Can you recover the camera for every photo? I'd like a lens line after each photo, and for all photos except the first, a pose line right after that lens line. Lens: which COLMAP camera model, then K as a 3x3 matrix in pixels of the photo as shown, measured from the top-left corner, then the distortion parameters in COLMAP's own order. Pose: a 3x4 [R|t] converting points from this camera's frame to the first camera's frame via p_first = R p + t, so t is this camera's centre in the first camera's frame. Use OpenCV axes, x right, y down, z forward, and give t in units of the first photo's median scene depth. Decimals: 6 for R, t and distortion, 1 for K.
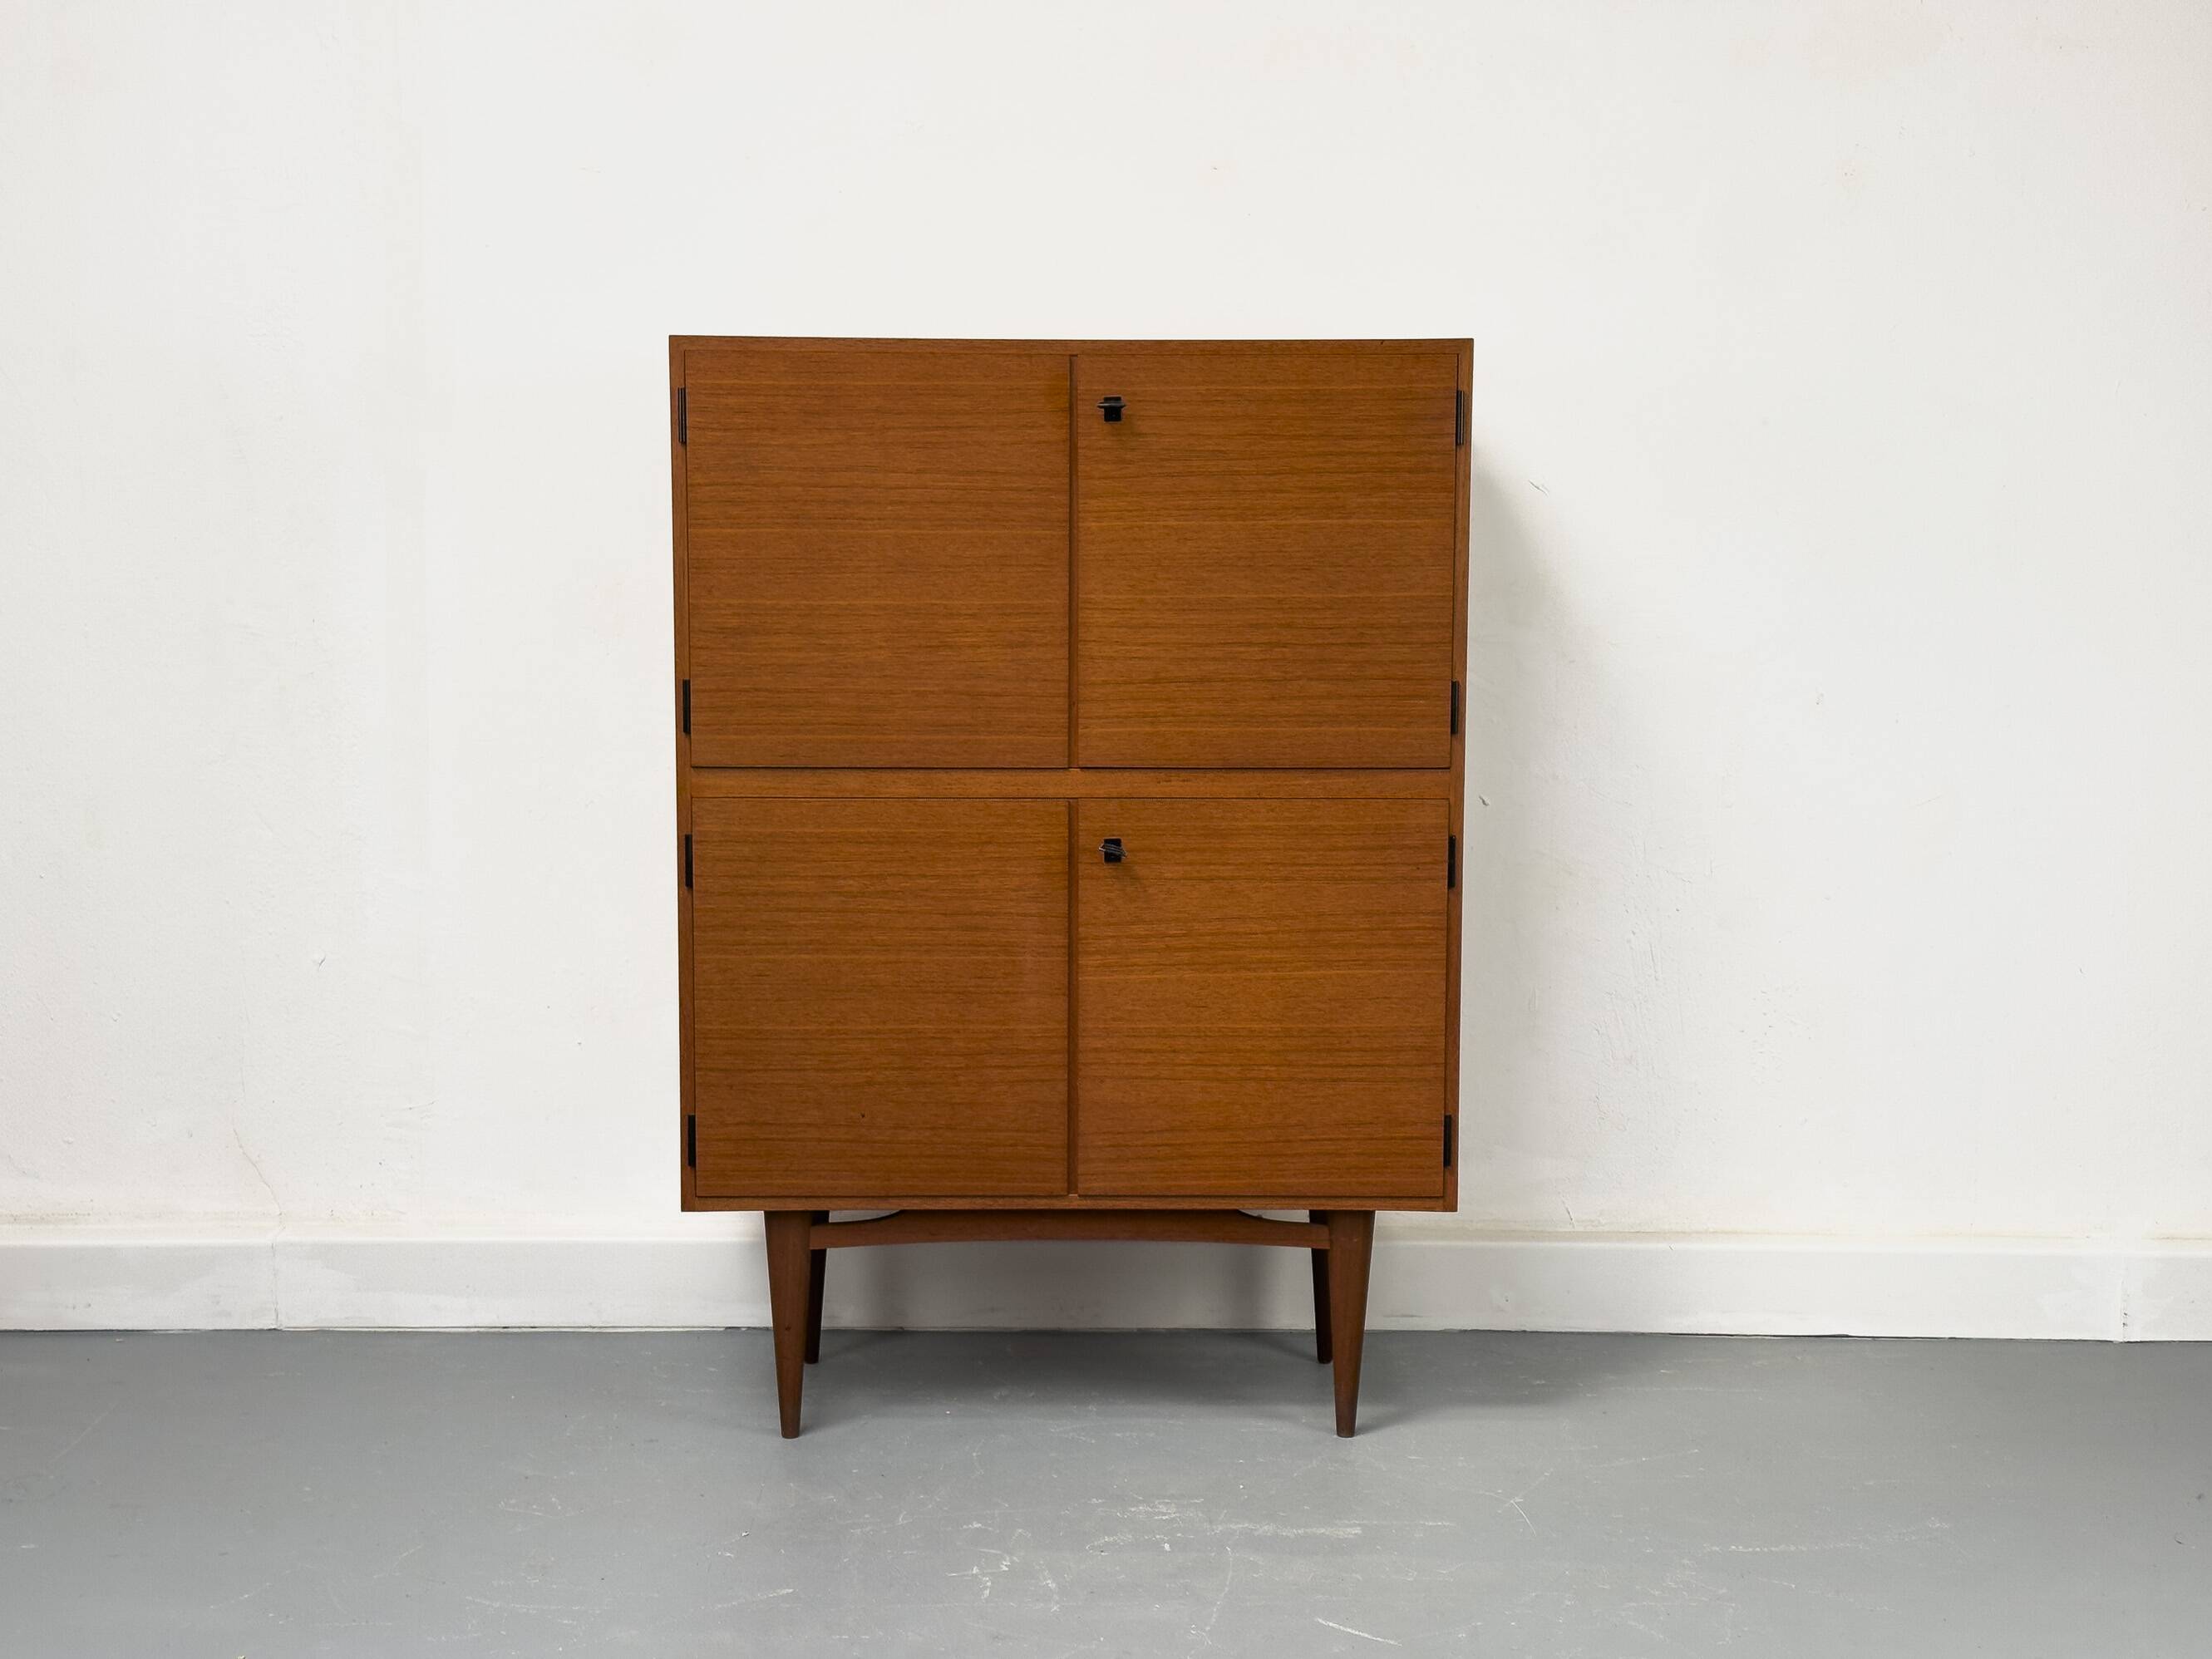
lens RADIAL K [[3154.6, 0, 1106.0], [0, 3154.6, 829.5], [0, 0, 1]] dist [0.149321, -0.050438]
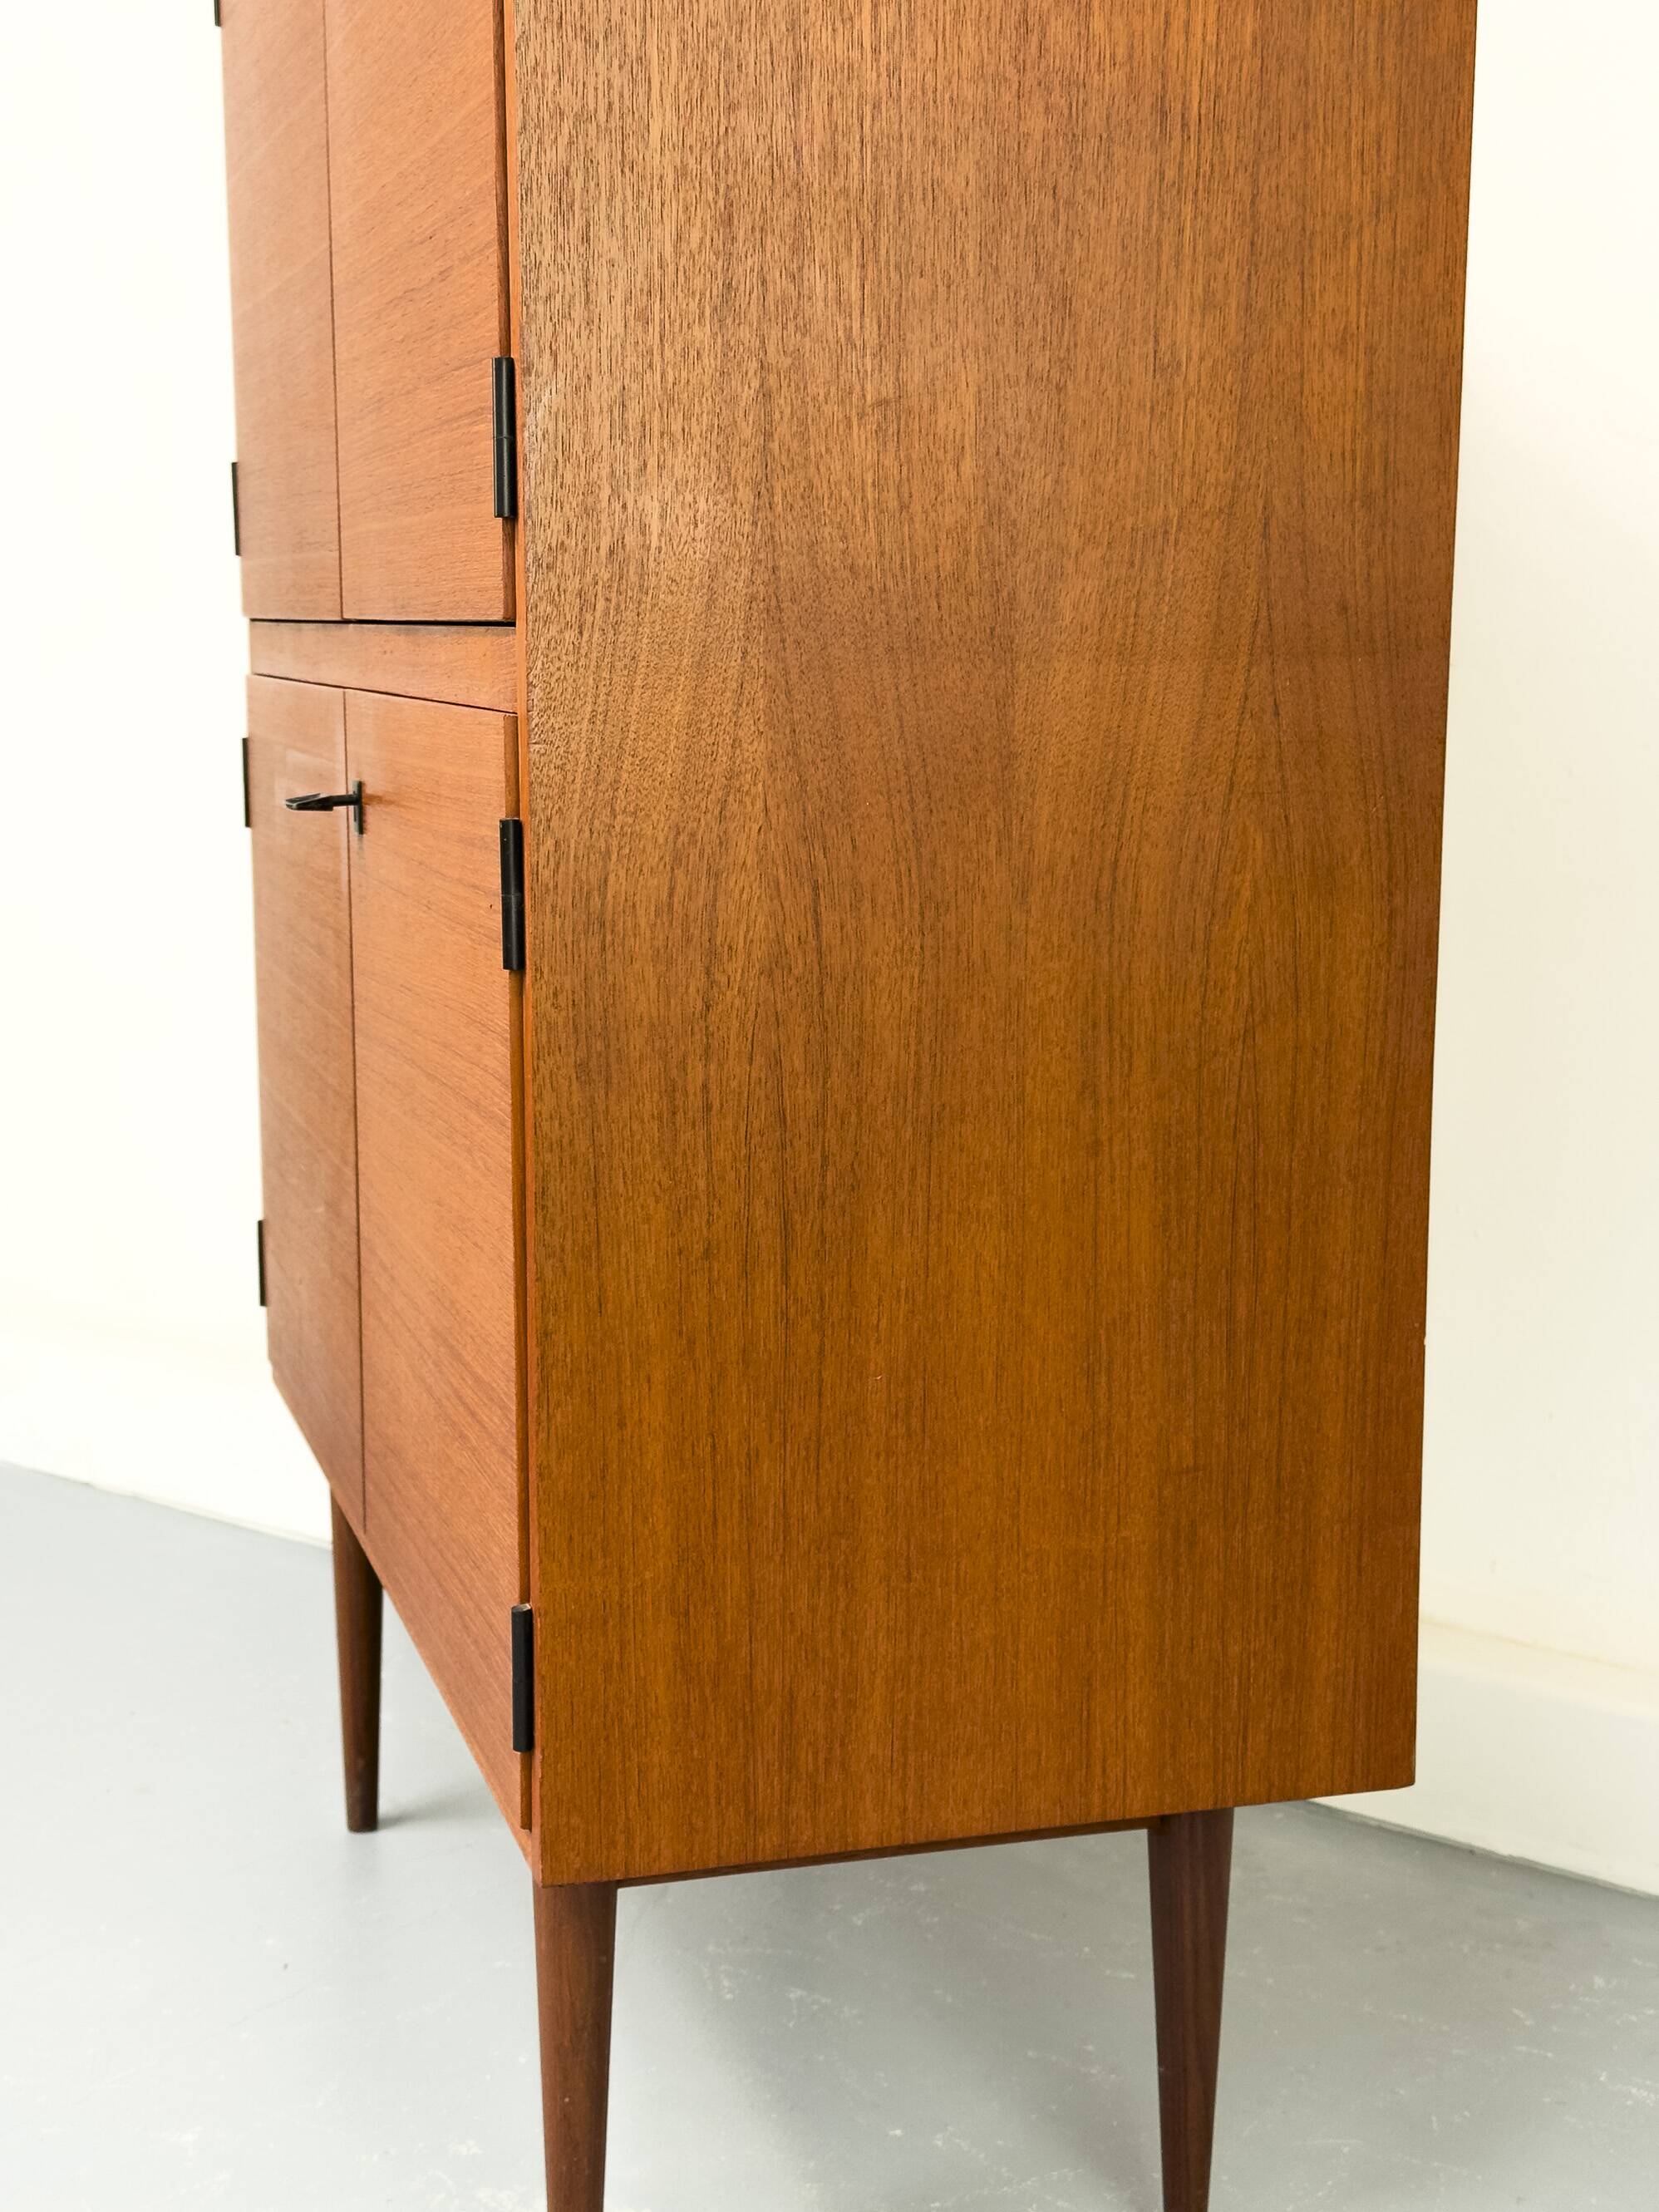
lens RADIAL K [[3261.5, 0, 829.5], [0, 3261.5, 1106.0], [0, 0, 1]] dist [0.186081, -0.289721]
pose [[0.252480, 0.154893, -0.955124, 0.466737], [-0.110675, 0.985249, 0.130523, -0.018162], [0.961252, 0.072754, 0.265898, 0.943111]]
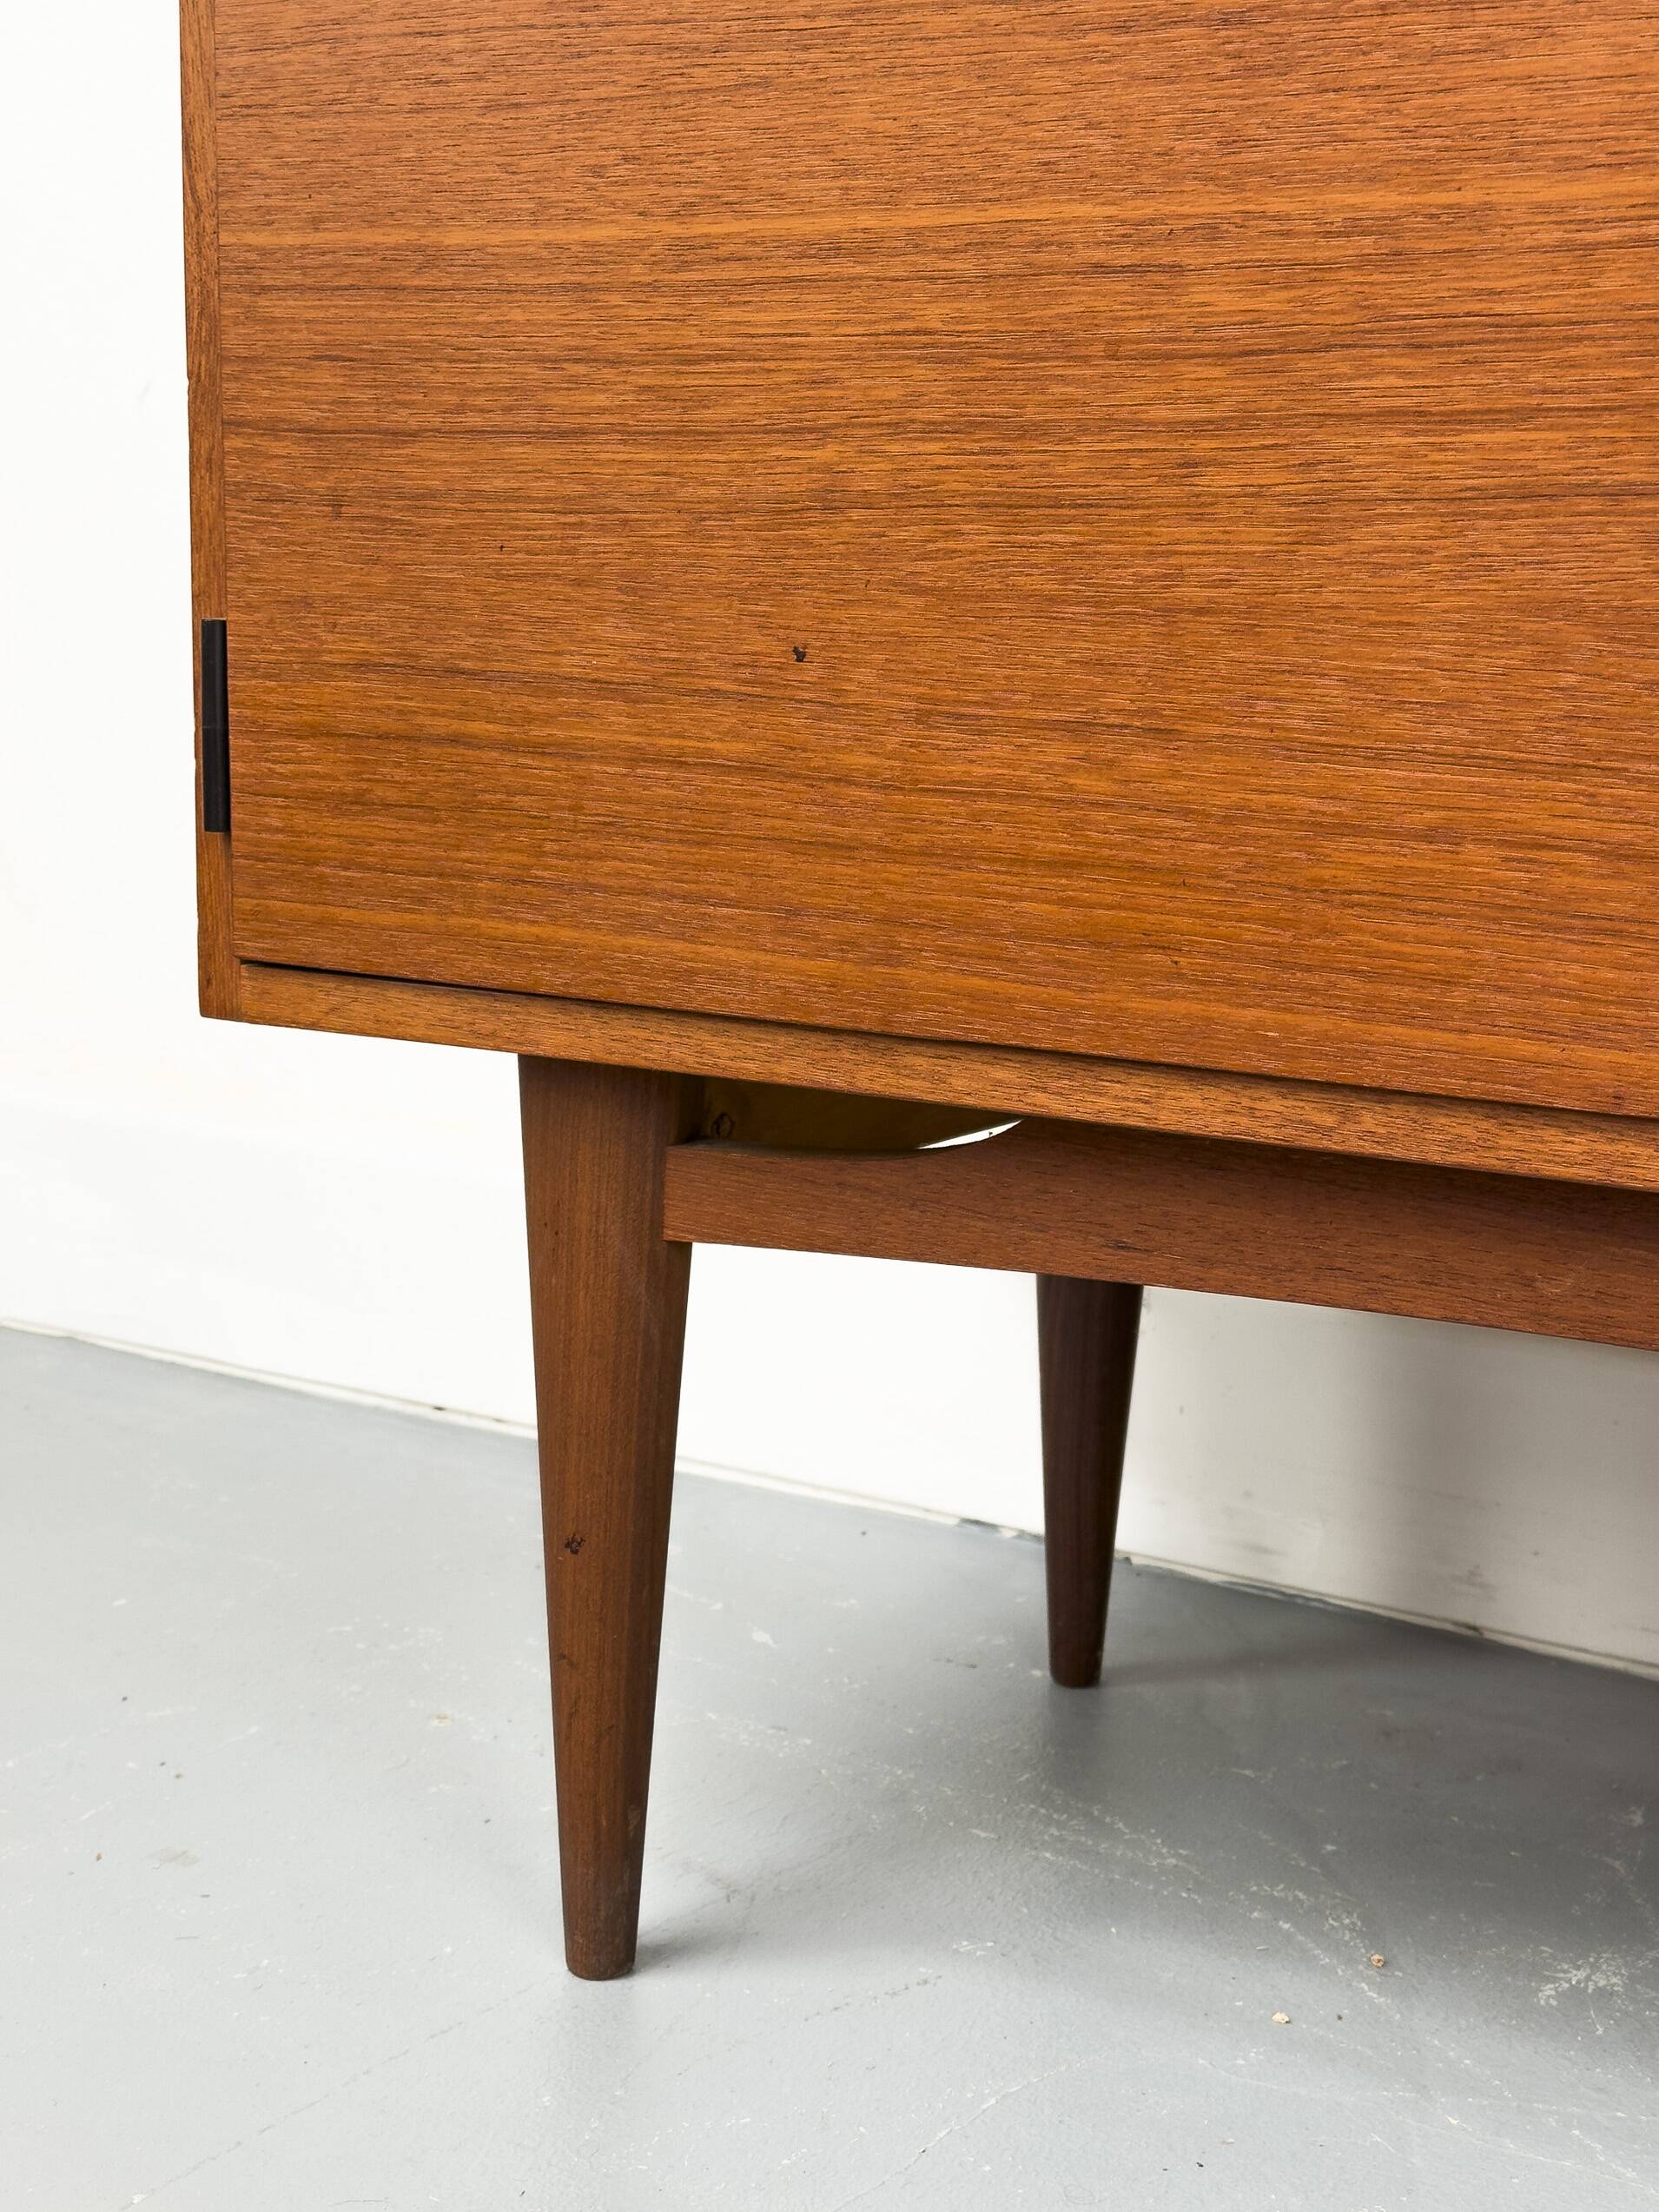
lens RADIAL K [[3154.3, 0, 869.5], [0, 3154.3, 1110.6], [0, 0, 1]] dist [0.149321, -0.050438]
pose [[0.839581, 0.106730, -0.532646, 0.047999], [-0.085343, 0.994248, 0.064703, 0.108128], [0.536489, -0.008865, 0.843861, 0.821753]]
